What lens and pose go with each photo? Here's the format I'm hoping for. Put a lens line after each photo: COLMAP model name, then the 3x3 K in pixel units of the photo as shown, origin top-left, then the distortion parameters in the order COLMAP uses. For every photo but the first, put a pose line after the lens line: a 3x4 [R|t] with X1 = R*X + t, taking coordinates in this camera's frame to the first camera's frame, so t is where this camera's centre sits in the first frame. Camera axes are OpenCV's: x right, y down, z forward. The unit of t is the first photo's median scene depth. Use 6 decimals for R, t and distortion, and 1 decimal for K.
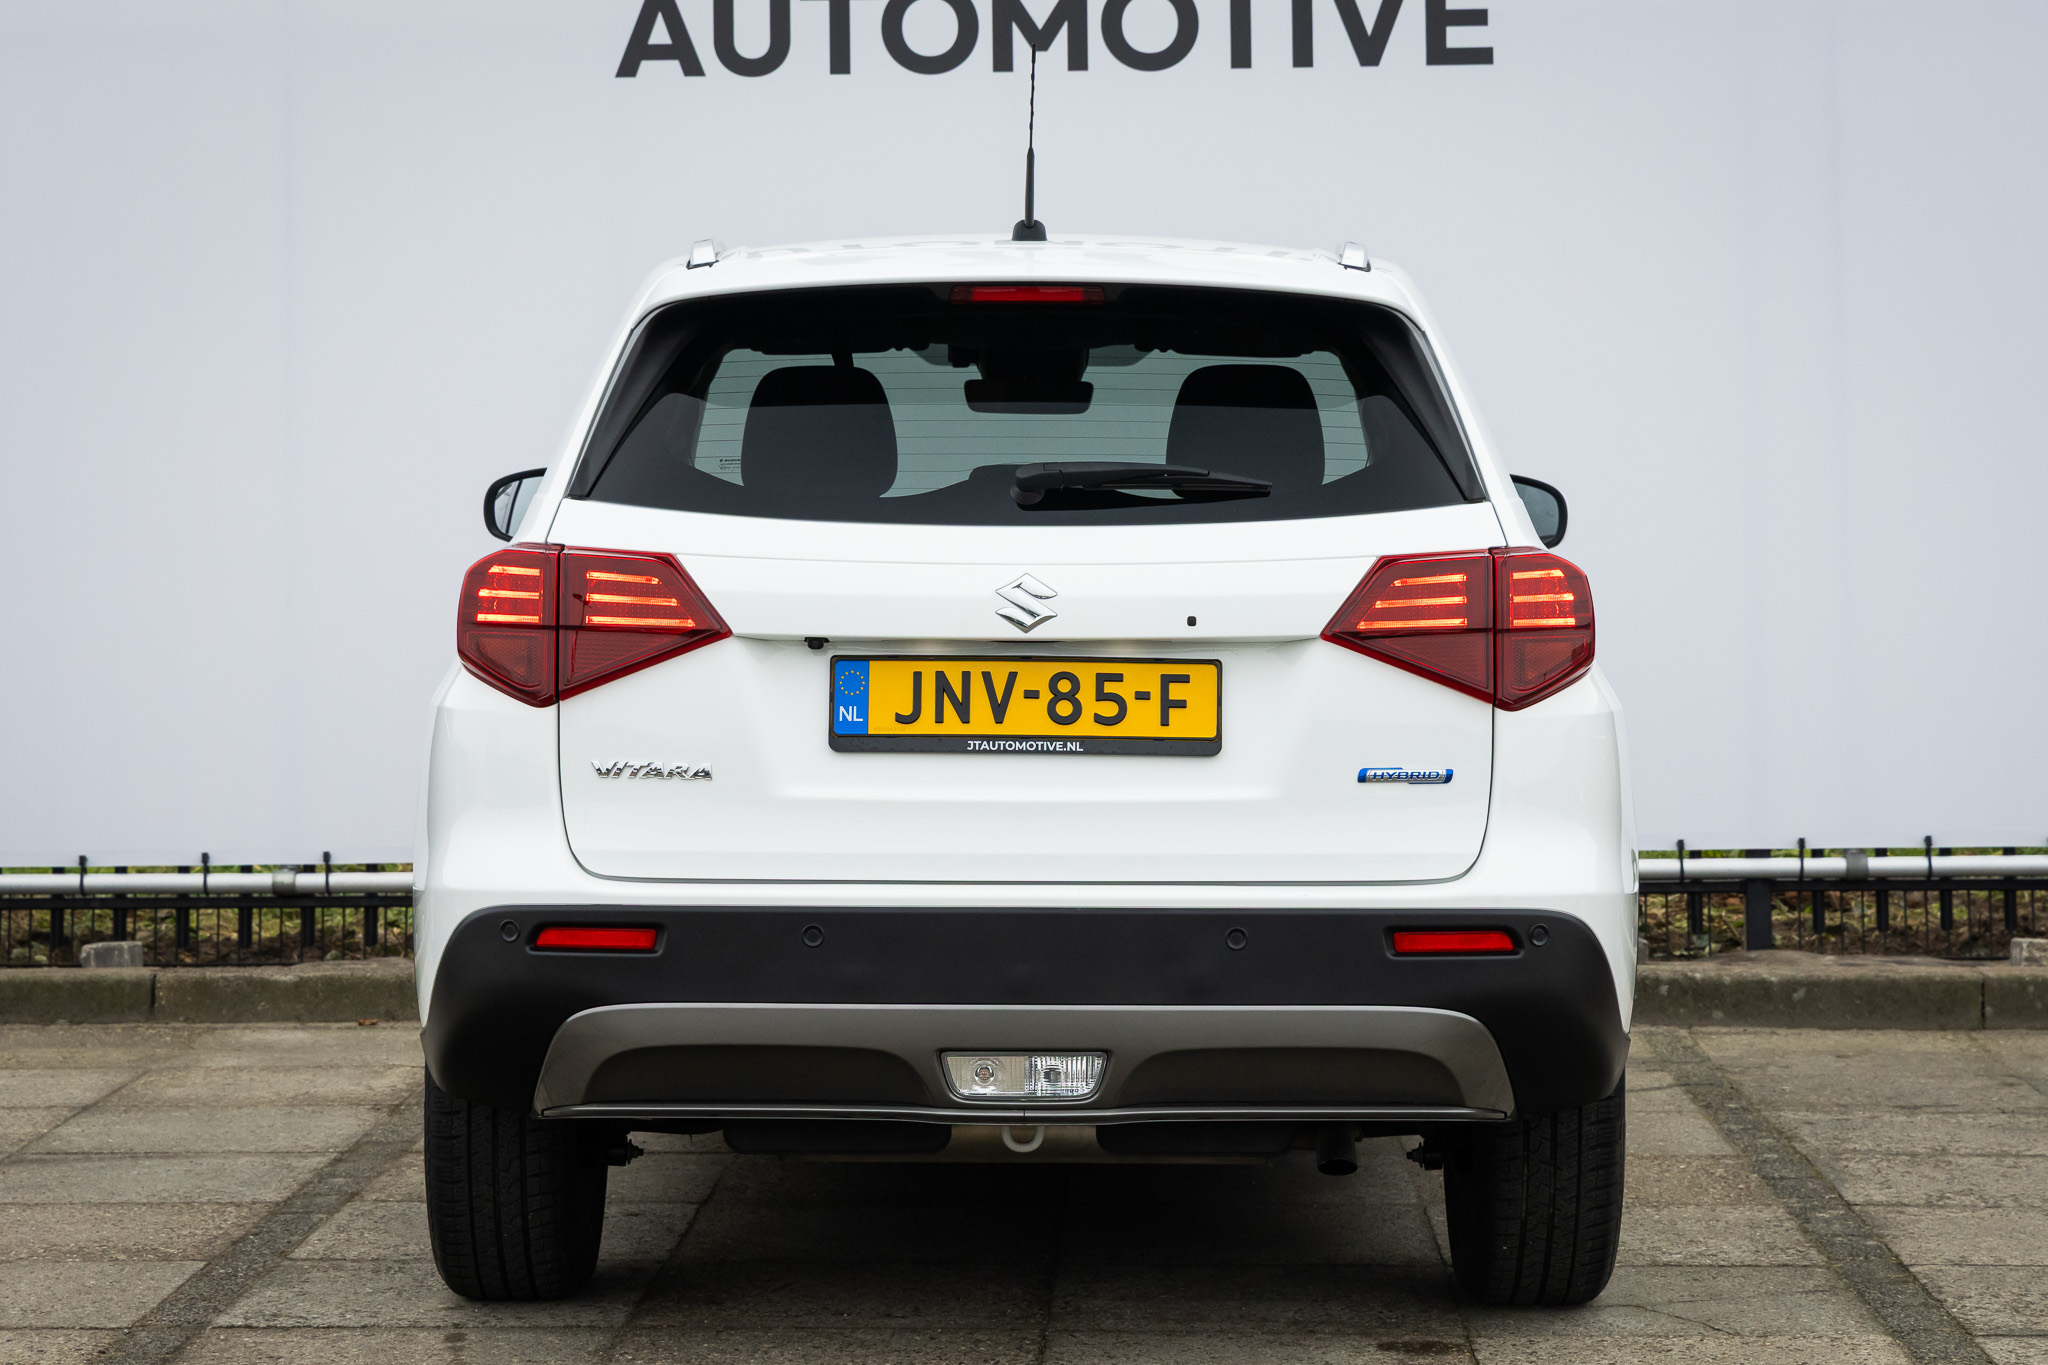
lens RADIAL K [[4665.0, 0, 1024.0], [0, 4665.0, 659.6], [0, 0, 1]] dist [0.074772, 0.000000]
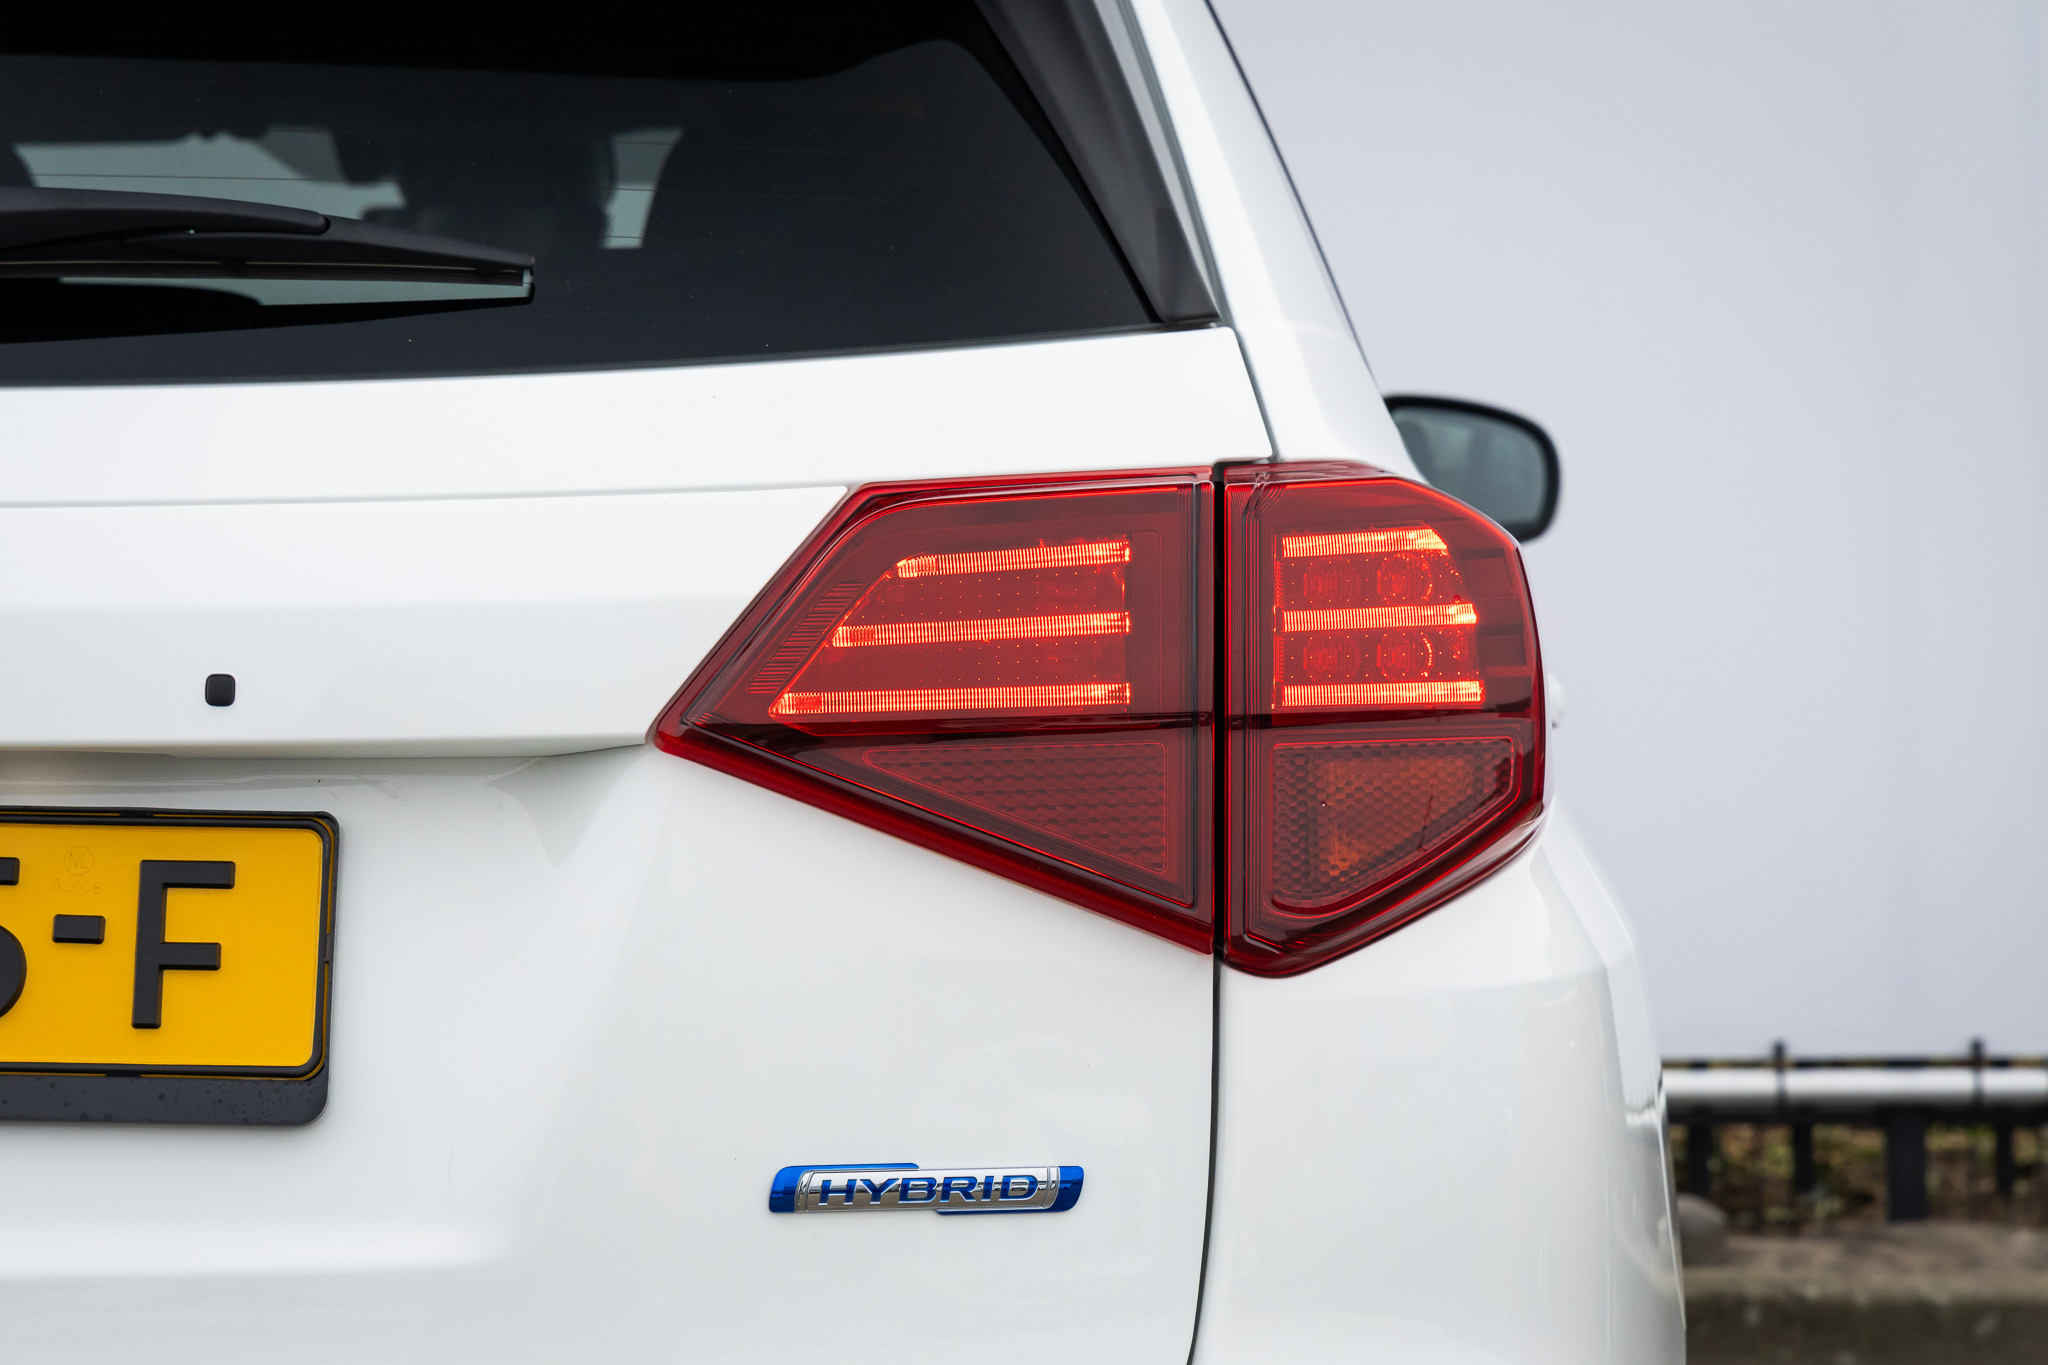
lens RADIAL K [[4665.0, 0, 1019.3], [0, 4665.0, 679.8], [0, 0, 1]] dist [0.074772, 0.000000]
pose [[0.999828, 0.000644, -0.018548, 0.093108], [-0.000807, 0.999961, -0.008755, -0.006188], [0.018542, 0.008769, 0.999790, 0.686061]]
